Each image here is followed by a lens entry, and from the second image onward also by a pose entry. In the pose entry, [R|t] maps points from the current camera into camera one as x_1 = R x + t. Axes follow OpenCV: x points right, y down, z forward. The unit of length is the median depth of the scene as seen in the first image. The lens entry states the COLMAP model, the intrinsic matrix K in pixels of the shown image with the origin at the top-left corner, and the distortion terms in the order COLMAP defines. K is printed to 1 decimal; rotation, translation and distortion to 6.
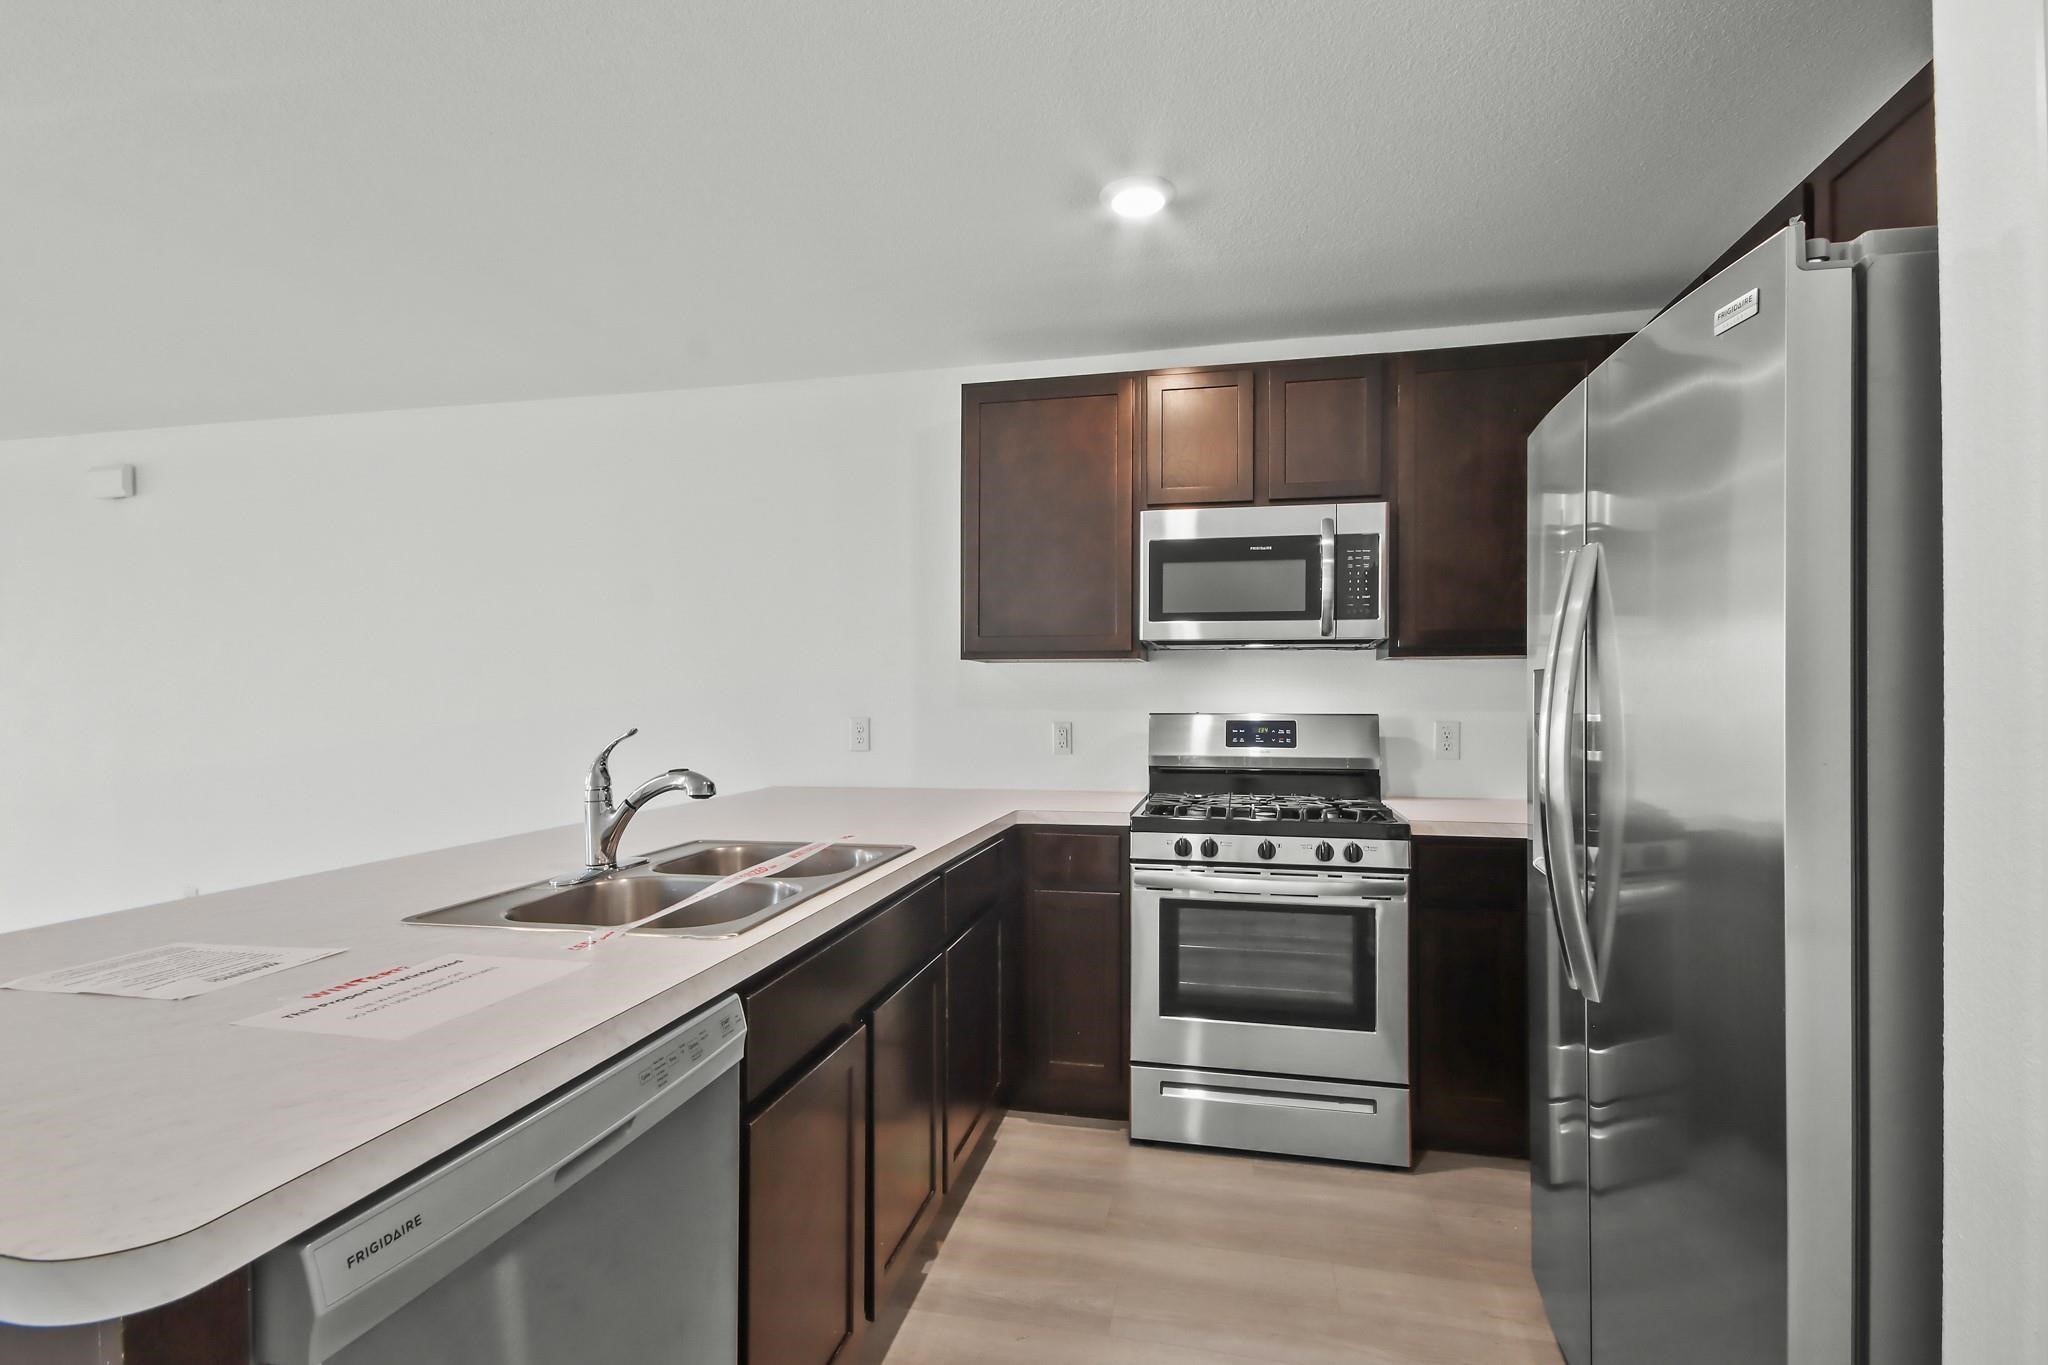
lens RADIAL K [[957.6, 0, 1031.7], [0, 957.6, 703.2], [0, 0, 1]] dist [0.017871, 0.000233]
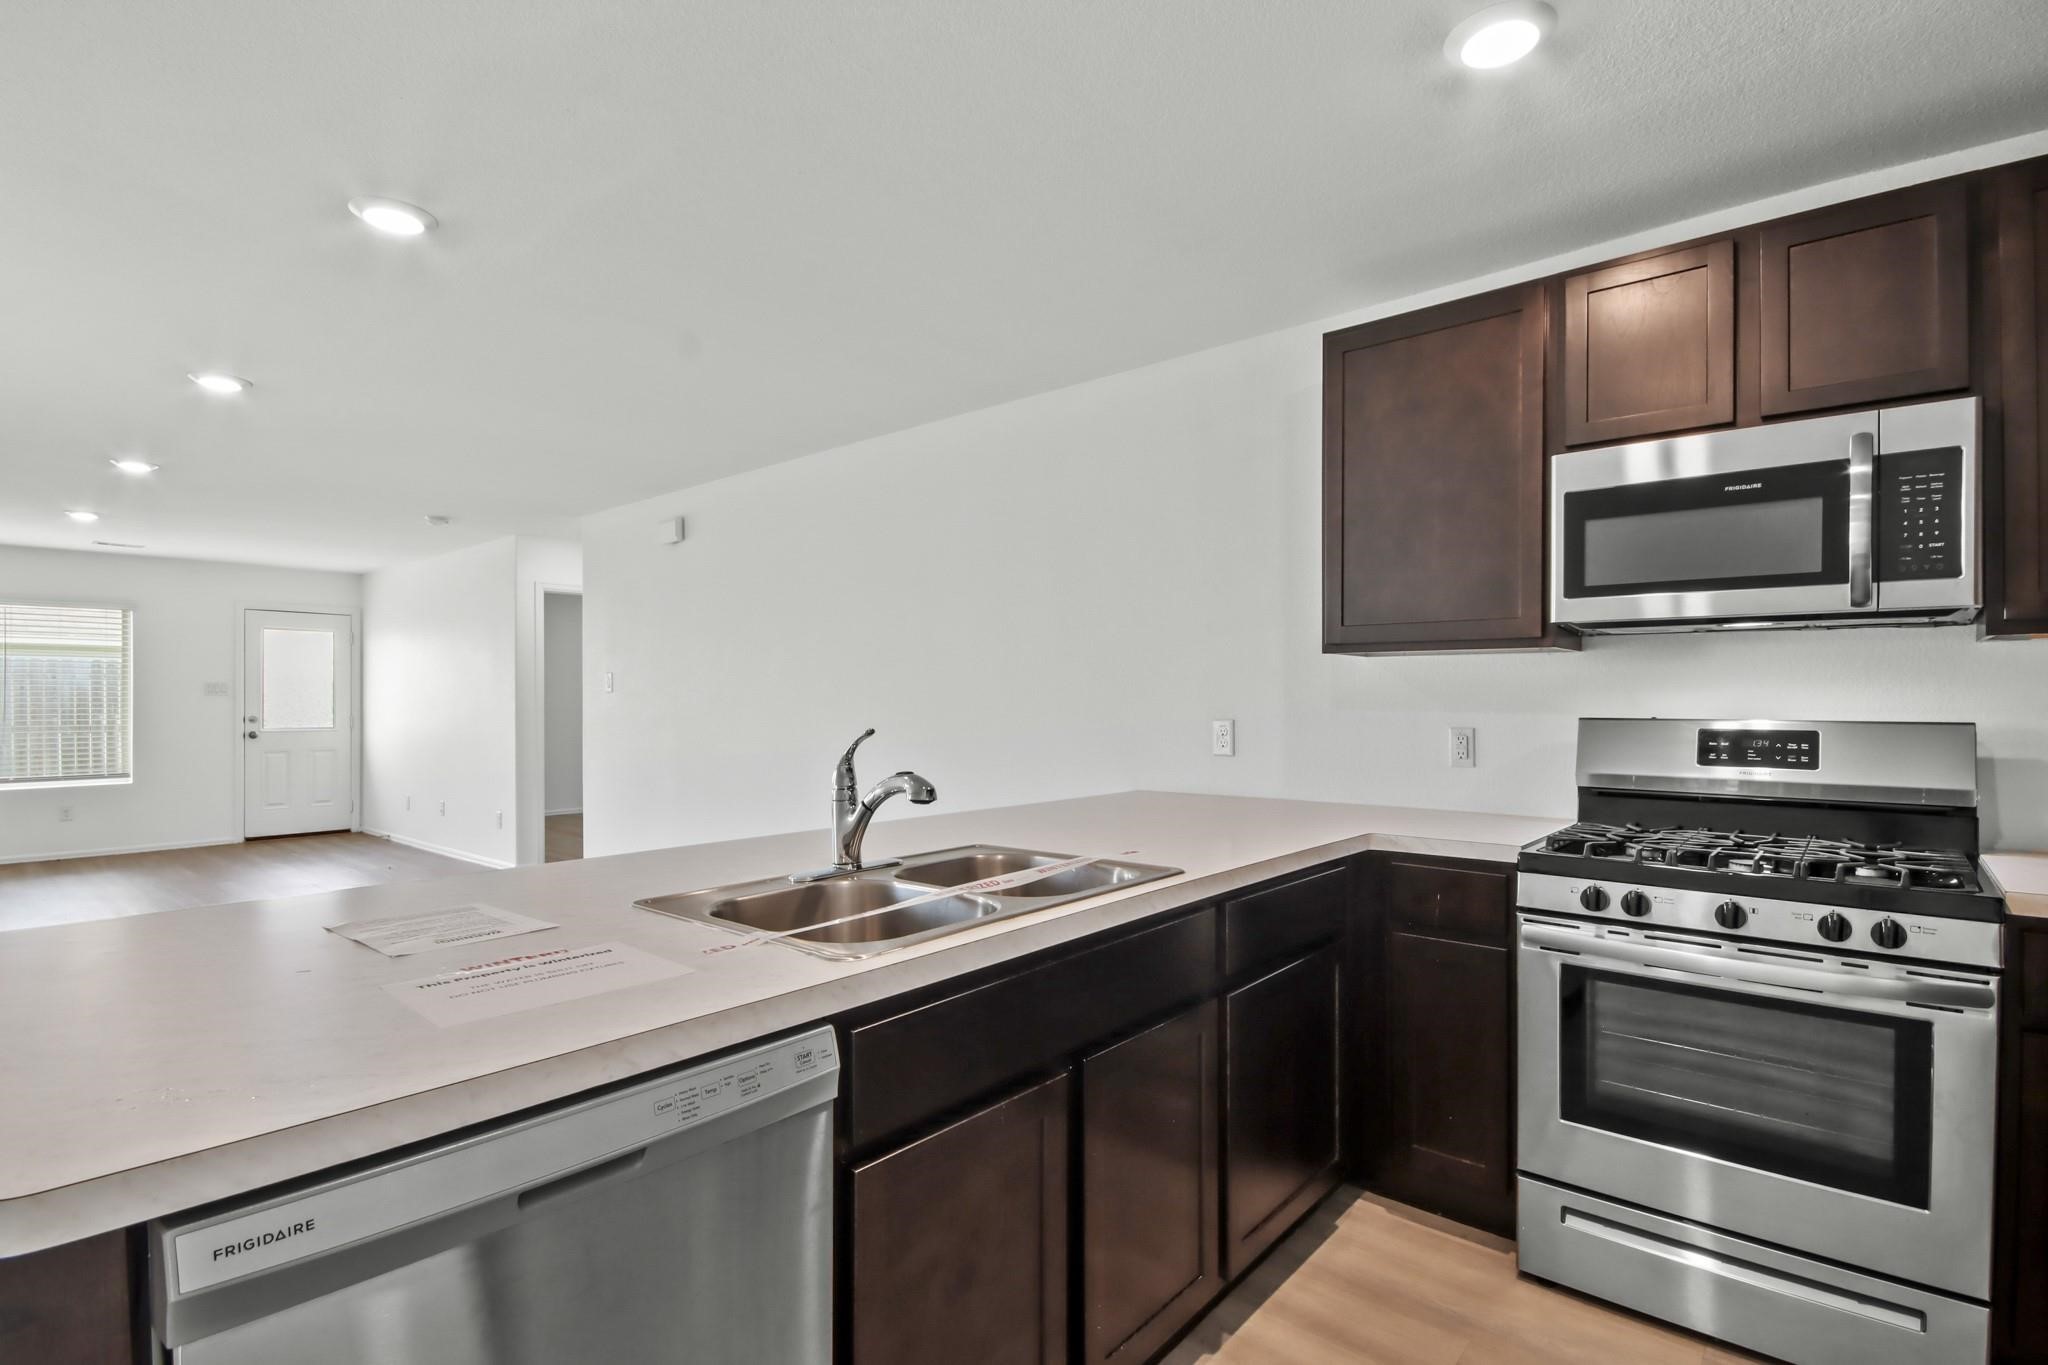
lens RADIAL K [[970.4, 0, 1021.3], [0, 970.4, 701.2], [0, 0, 1]] dist [0.026738, -0.015664]
pose [[0.879677, 0.002364, -0.475566, 0.124856], [-0.003017, 0.999995, -0.000610, -0.001340], [0.475562, 0.001971, 0.879680, 0.118022]]
